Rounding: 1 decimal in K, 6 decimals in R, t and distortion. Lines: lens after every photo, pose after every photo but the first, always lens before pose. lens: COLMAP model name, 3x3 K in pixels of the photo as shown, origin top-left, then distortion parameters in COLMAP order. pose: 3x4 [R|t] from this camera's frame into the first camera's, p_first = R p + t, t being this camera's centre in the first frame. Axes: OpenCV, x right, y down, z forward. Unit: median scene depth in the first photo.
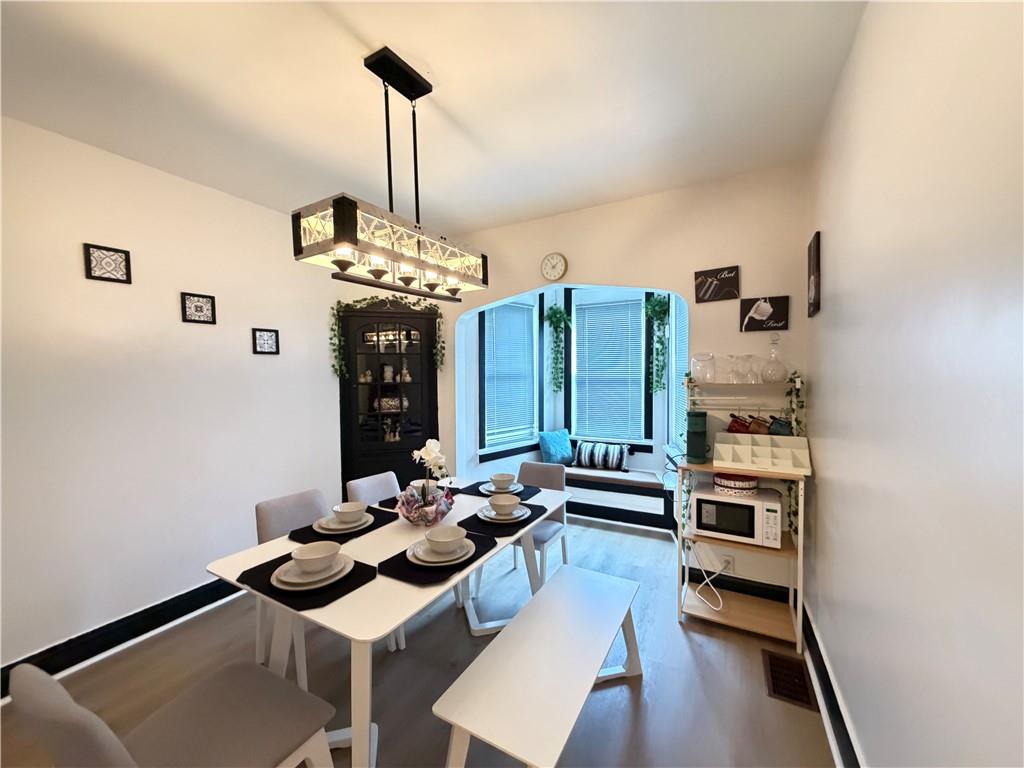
lens RADIAL K [[407.6, 0, 509.1], [0, 407.6, 385.1], [0, 0, 1]] dist [0.000222, 0.000008]
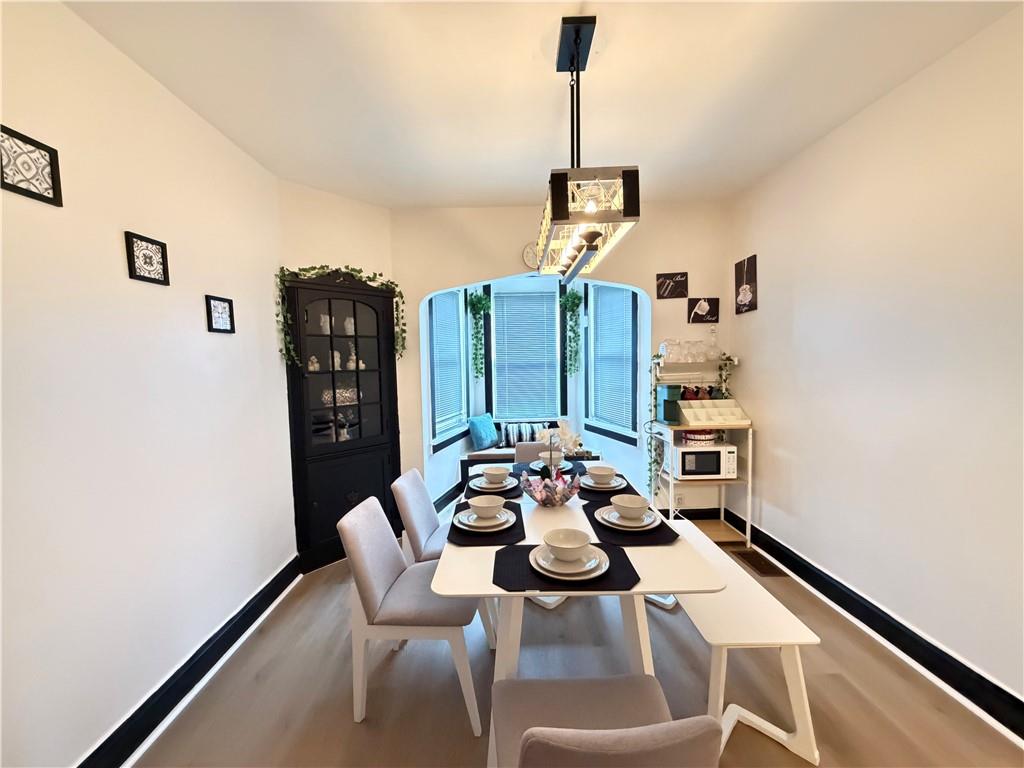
lens RADIAL K [[407.6, 0, 508.7], [0, 407.6, 385.5], [0, 0, 1]] dist [0.000222, 0.000008]
pose [[0.869071, -0.041579, 0.492938, -0.408854], [0.028937, 0.999028, 0.033251, 0.006559], [-0.493841, -0.014633, 0.869429, 0.098006]]
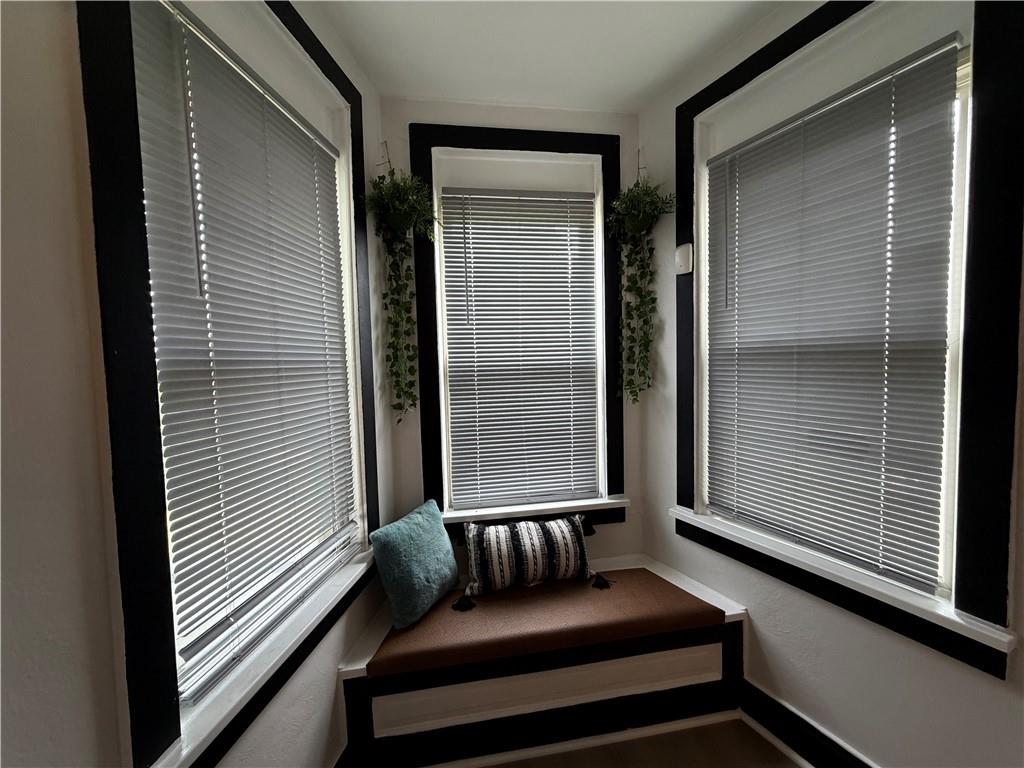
lens RADIAL K [[407.6, 0, 506.2], [0, 407.6, 385.4], [0, 0, 1]] dist [0.000222, 0.000008]
pose [[0.790769, -0.050587, 0.610021, -0.049985], [0.041772, 0.998716, 0.028672, -0.015426], [-0.610688, 0.002809, 0.791866, 0.813245]]
